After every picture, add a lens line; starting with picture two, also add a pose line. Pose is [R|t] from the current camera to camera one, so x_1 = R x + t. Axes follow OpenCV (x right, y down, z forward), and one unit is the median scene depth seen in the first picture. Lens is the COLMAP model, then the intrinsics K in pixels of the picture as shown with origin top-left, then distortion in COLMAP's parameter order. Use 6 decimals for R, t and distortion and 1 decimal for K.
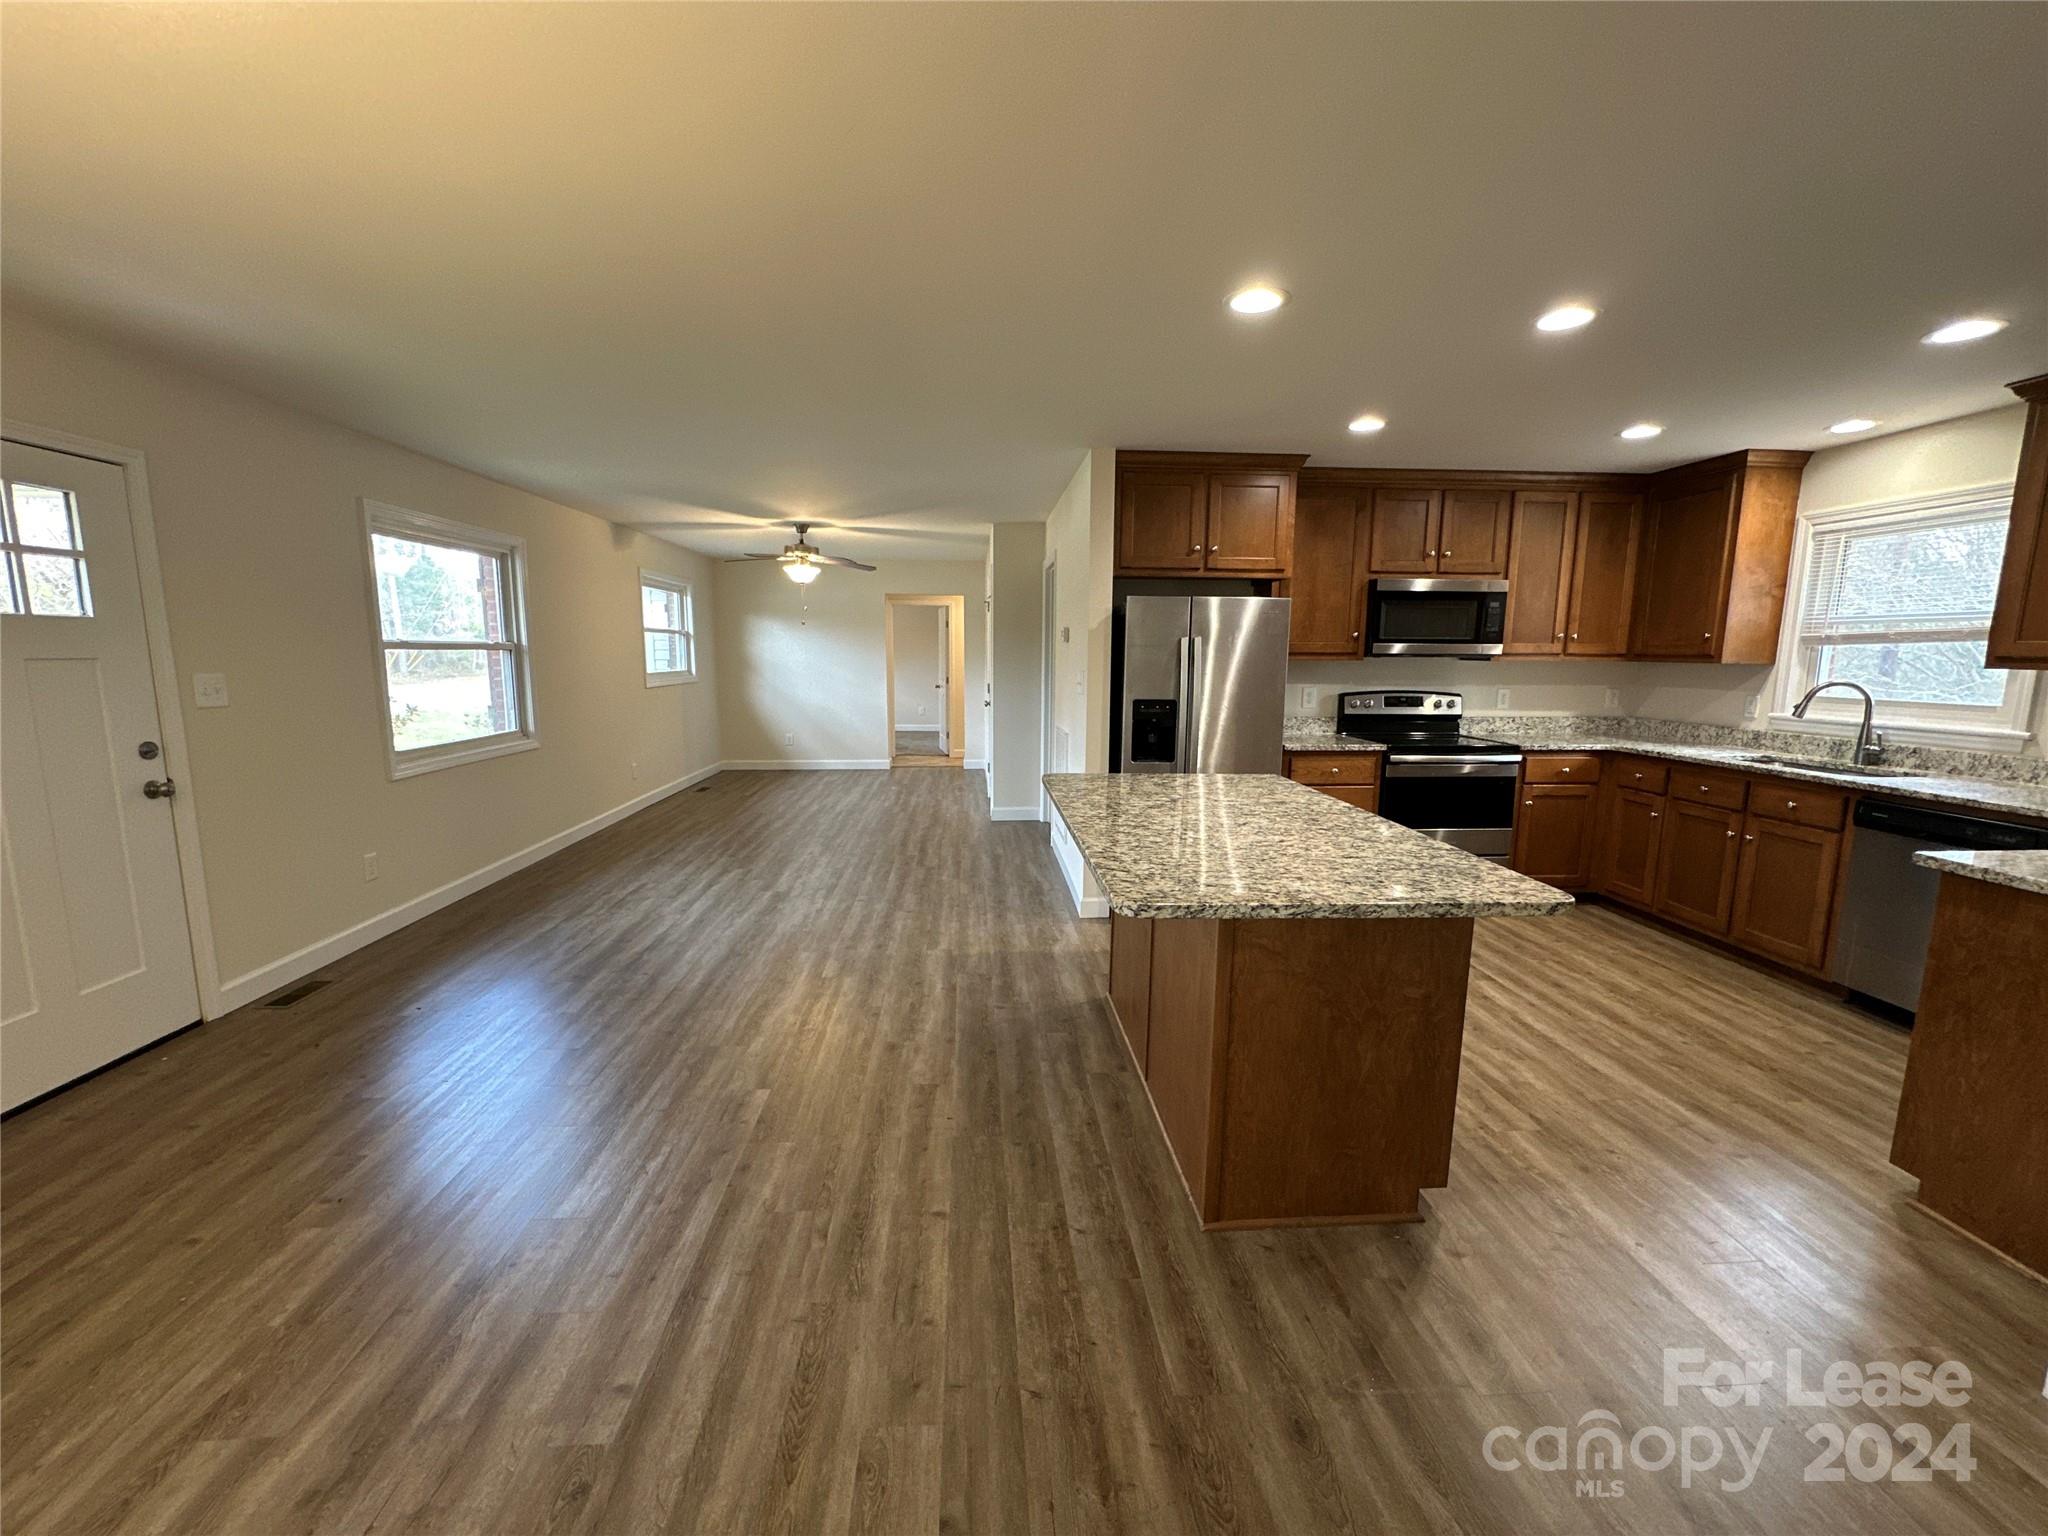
lens RADIAL K [[815.4, 0, 1022.5], [0, 815.4, 771.3], [0, 0, 1]] dist [-0.002894, 0.000532]
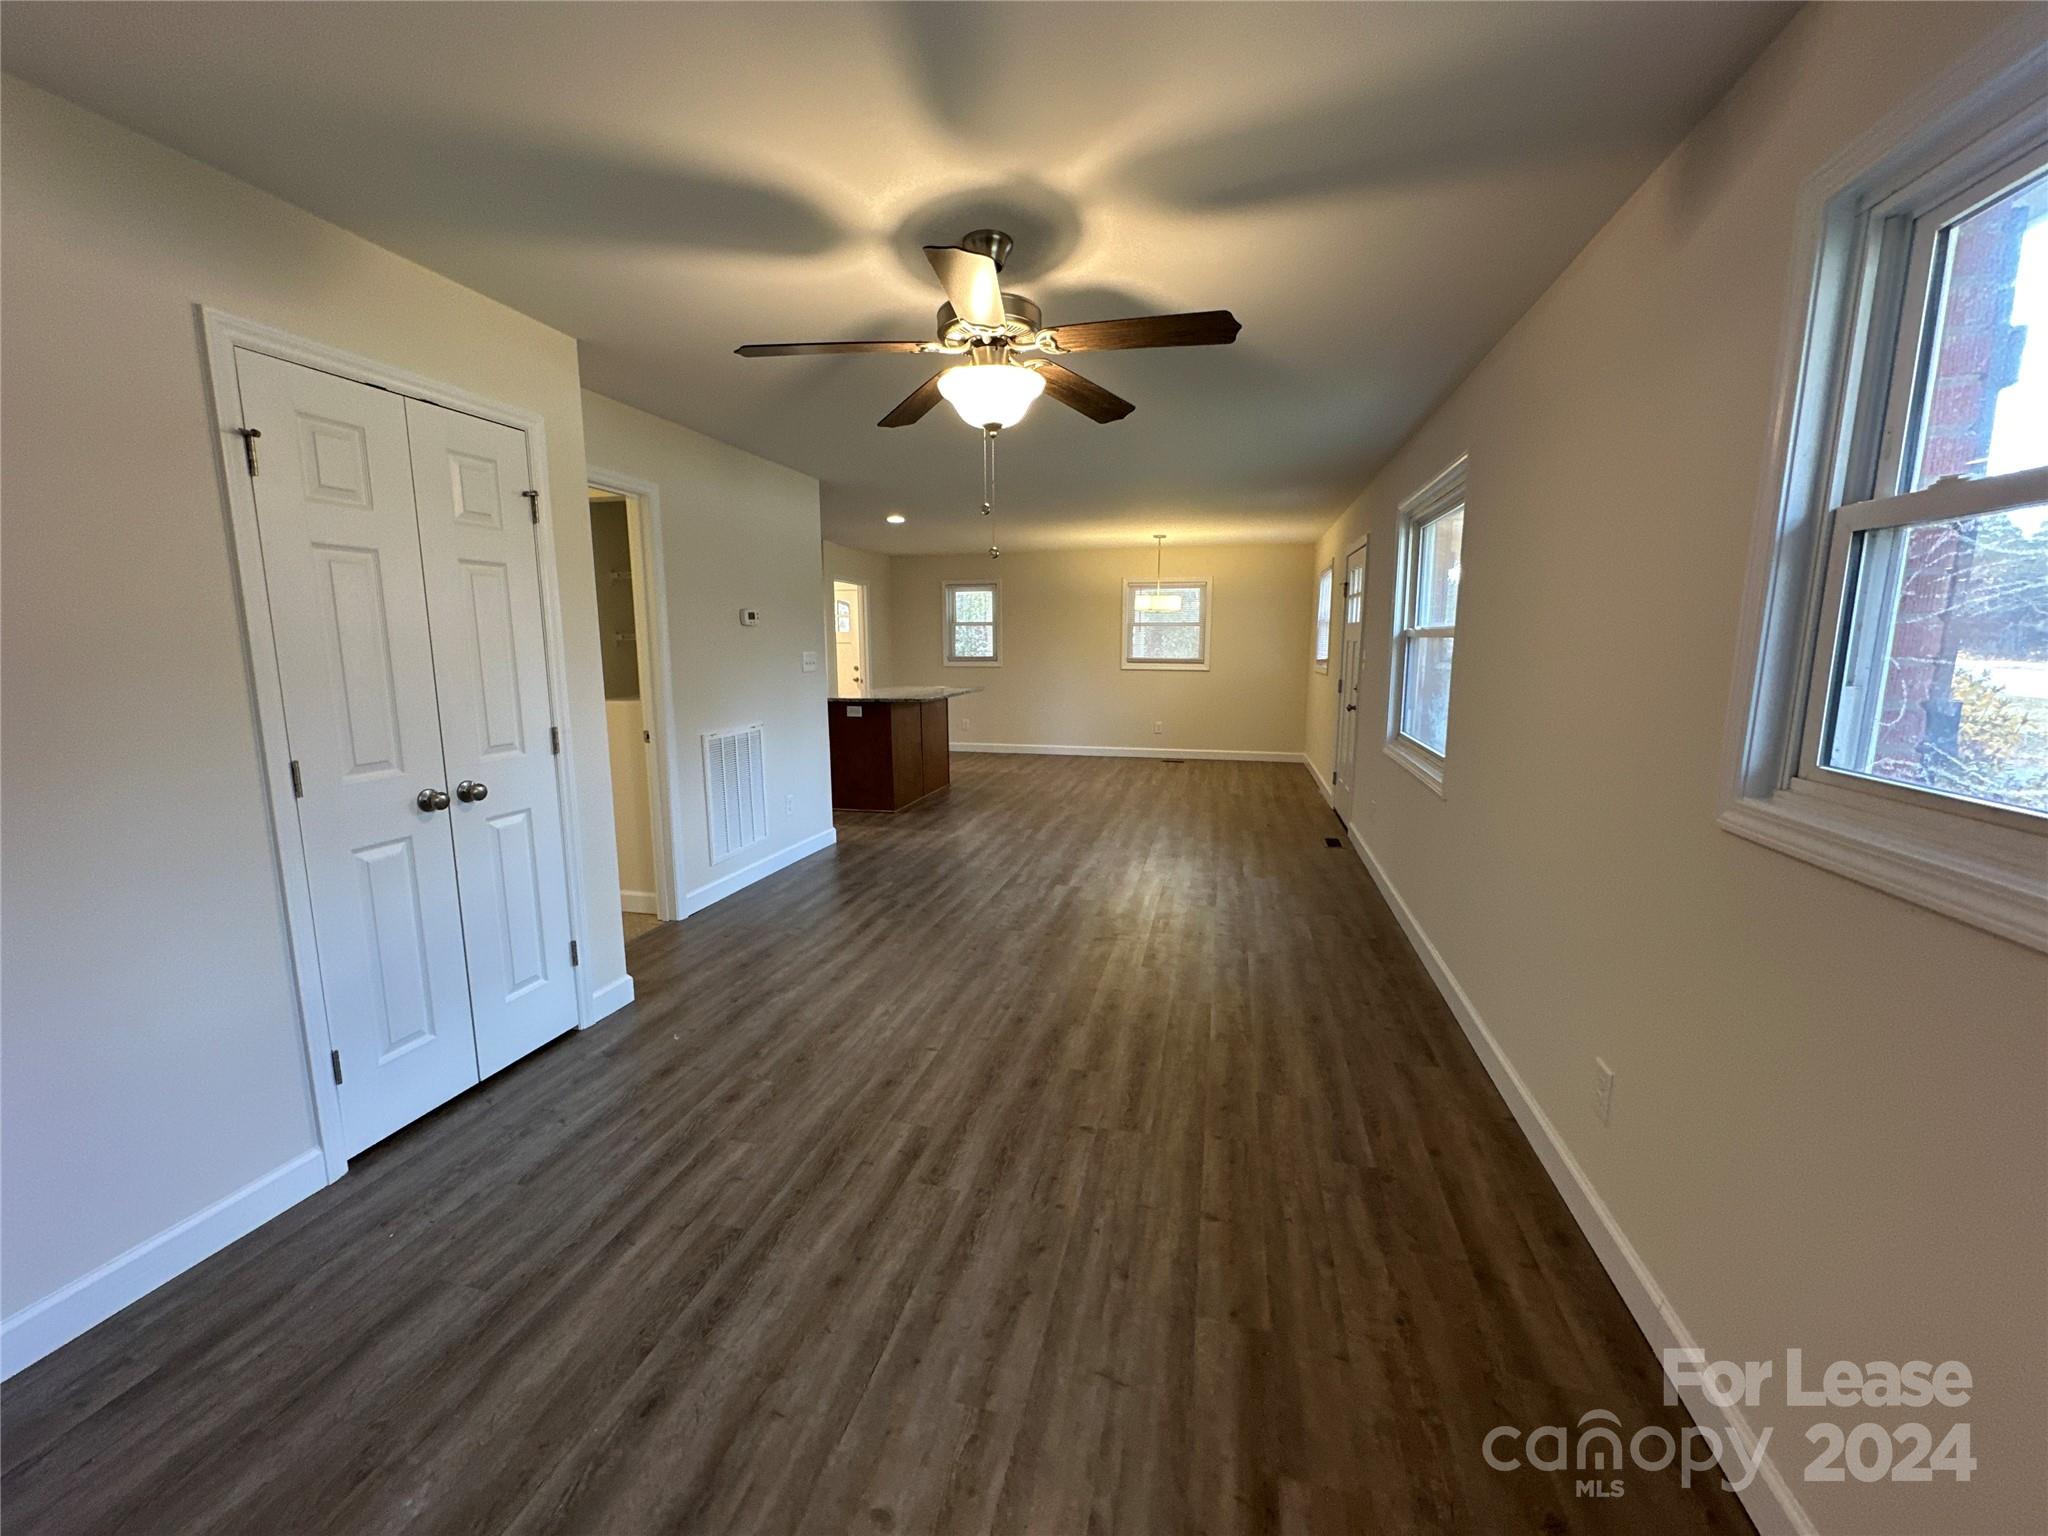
lens RADIAL K [[818.1, 0, 1022.7], [0, 818.1, 771.3], [0, 0, 1]] dist [-0.004337, 0.001128]
pose [[-0.951559, -0.054348, 0.302625, -0.642782], [0.040487, 0.953535, 0.298551, -0.325342], [-0.304789, 0.296341, -0.905144, 2.202125]]
